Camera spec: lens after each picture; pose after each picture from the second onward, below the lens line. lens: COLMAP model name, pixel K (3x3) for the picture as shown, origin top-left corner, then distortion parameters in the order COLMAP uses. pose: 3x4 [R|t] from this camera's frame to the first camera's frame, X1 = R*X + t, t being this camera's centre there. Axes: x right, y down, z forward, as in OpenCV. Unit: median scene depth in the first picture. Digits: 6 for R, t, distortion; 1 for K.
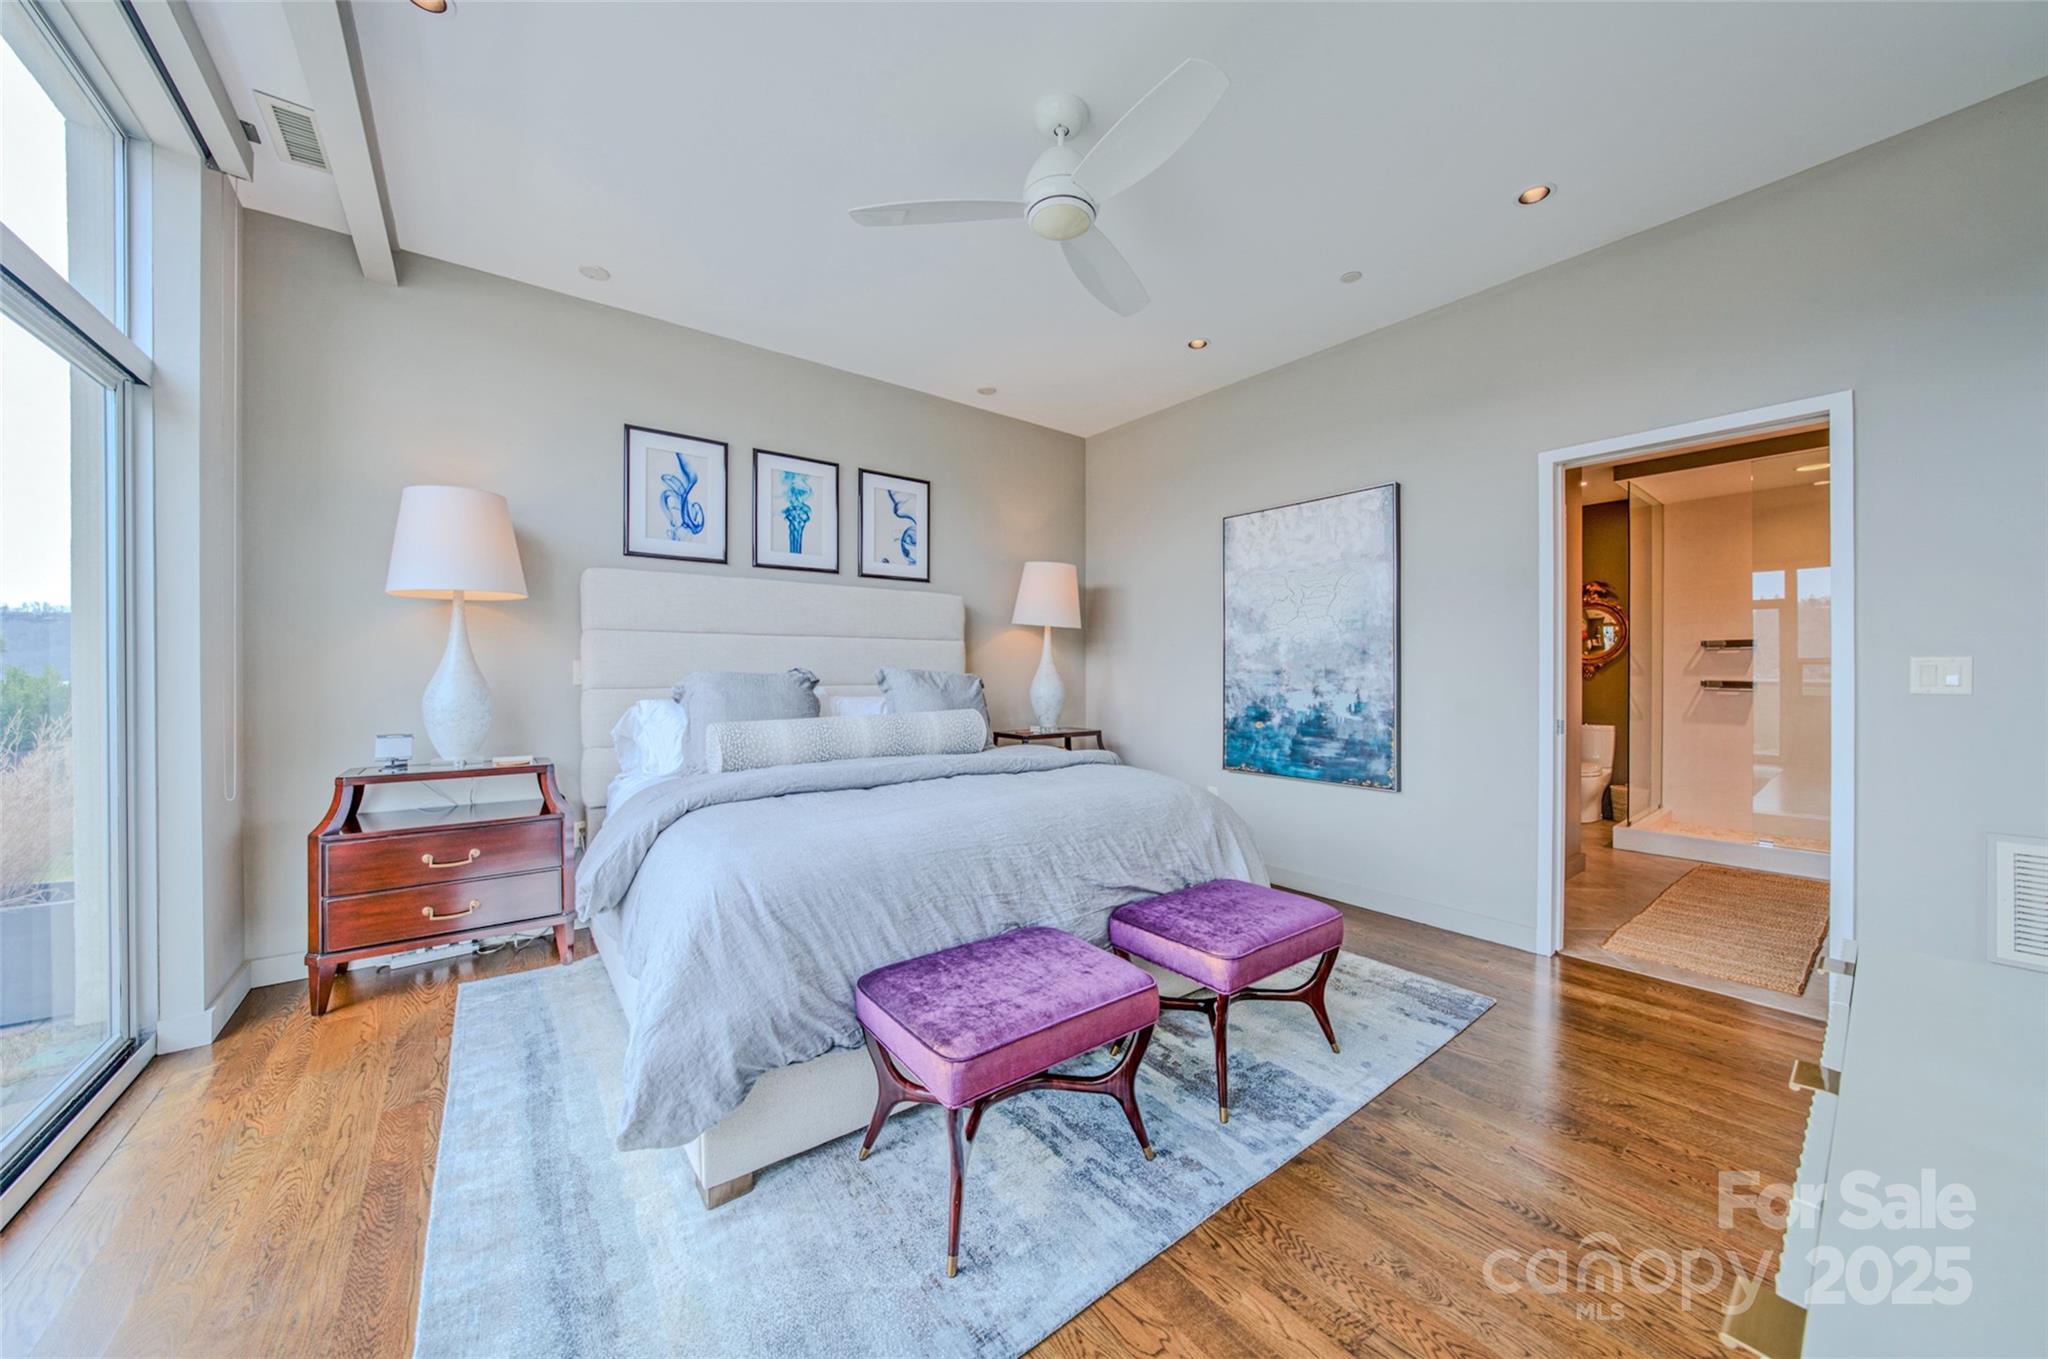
lens RADIAL K [[715.3, 0, 1053.3], [0, 715.3, 675.5], [0, 0, 1]] dist [-0.023059, 0.003667]
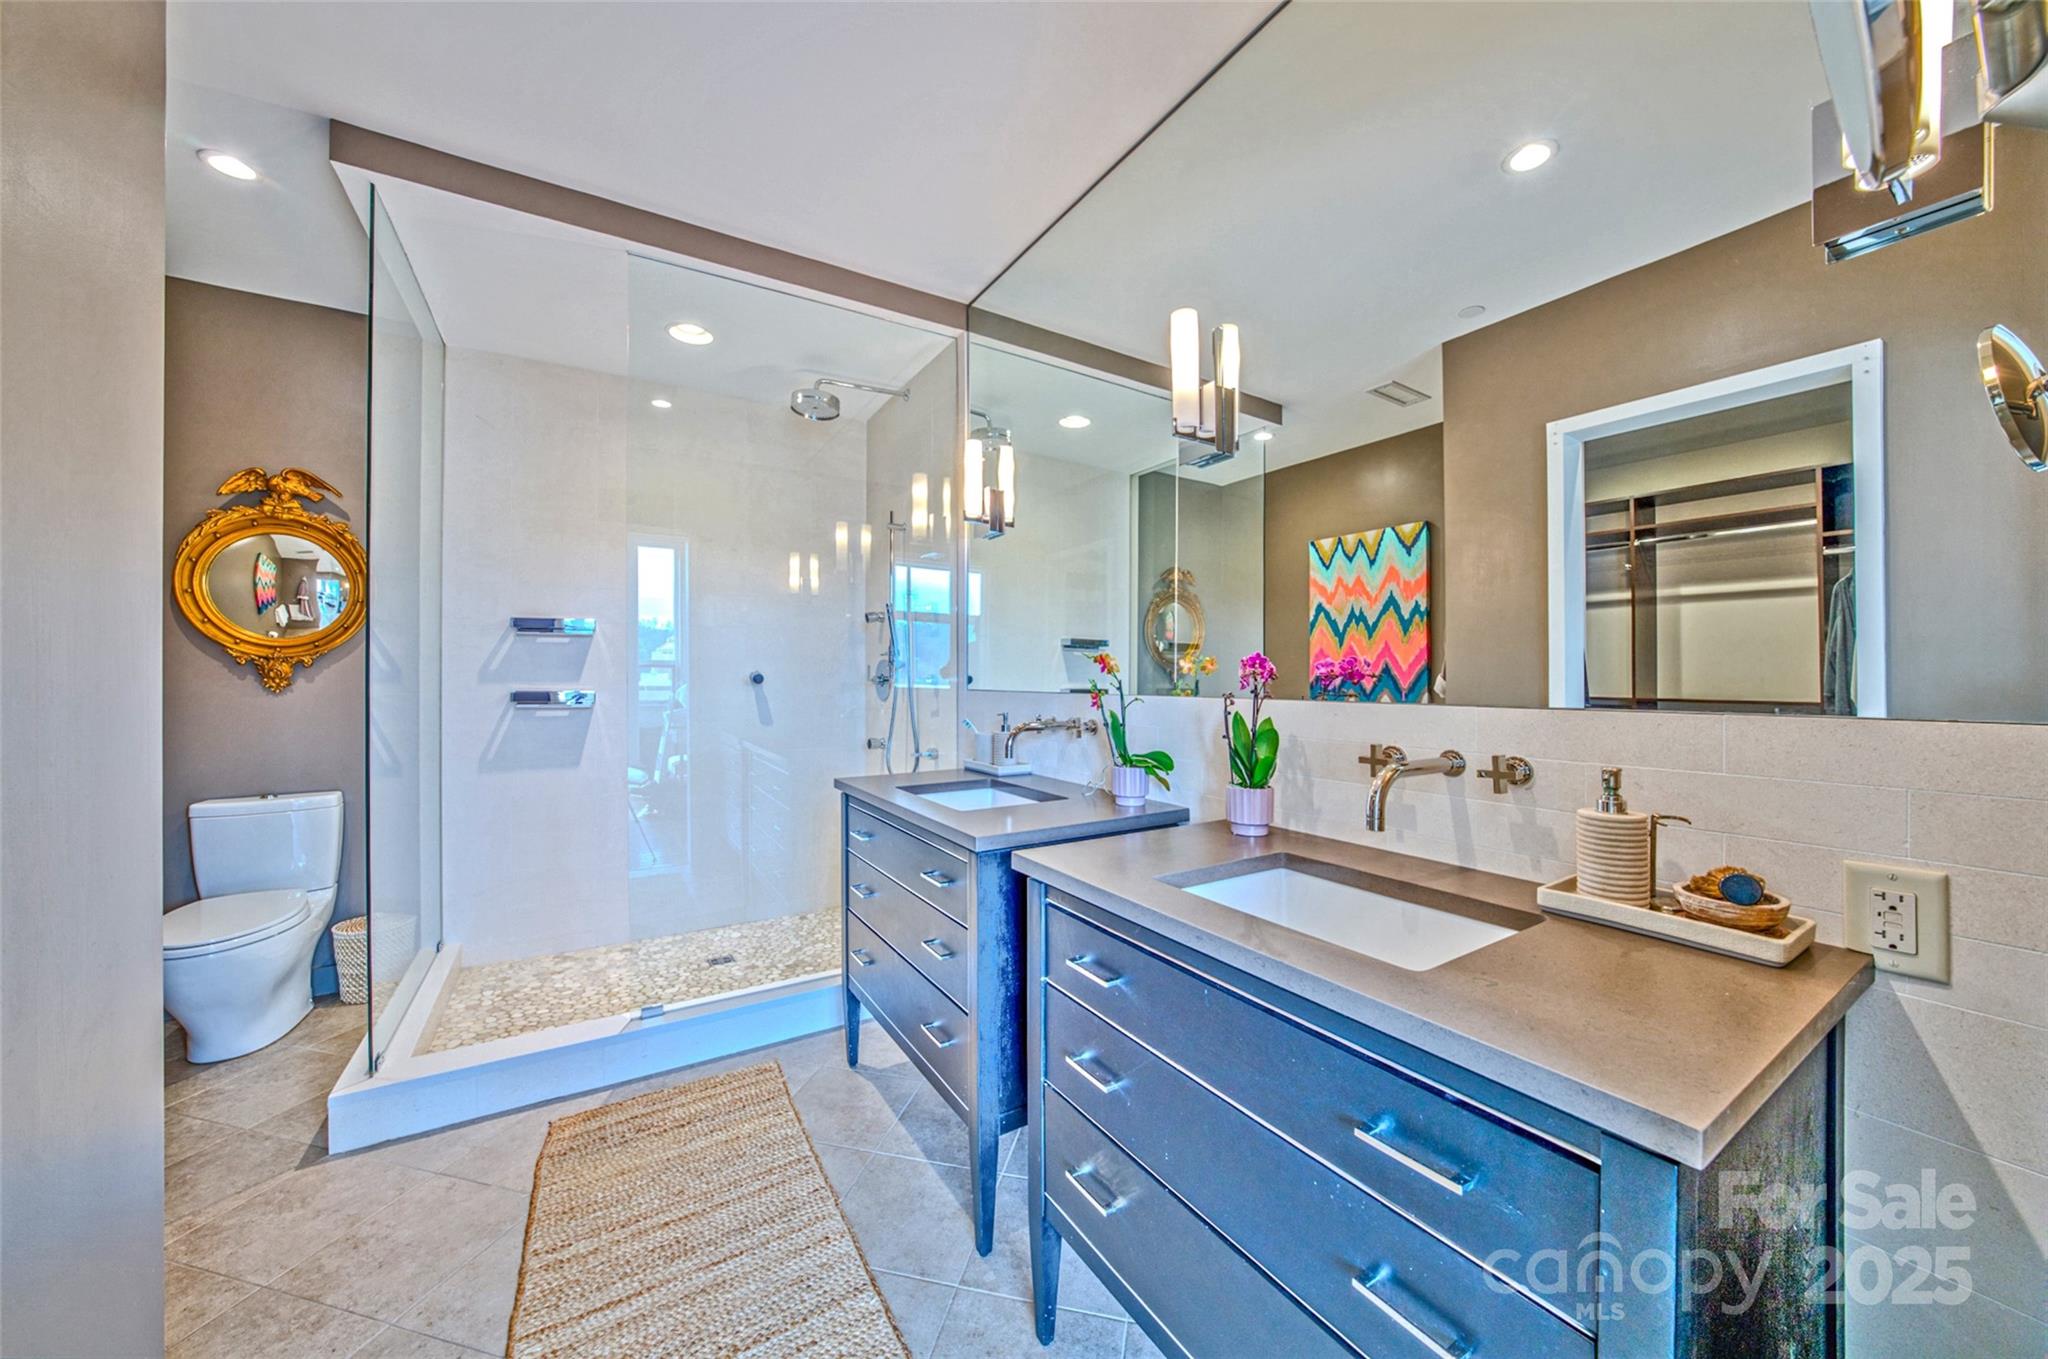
lens RADIAL K [[715.3, 0, 1027.2], [0, 715.3, 687.5], [0, 0, 1]] dist [-0.023059, 0.003667]
pose [[0.143707, -0.007914, 0.989589, 0.400858], [-0.002802, 0.999961, 0.008404, -0.002322], [-0.989616, -0.003980, 0.143679, 0.482724]]
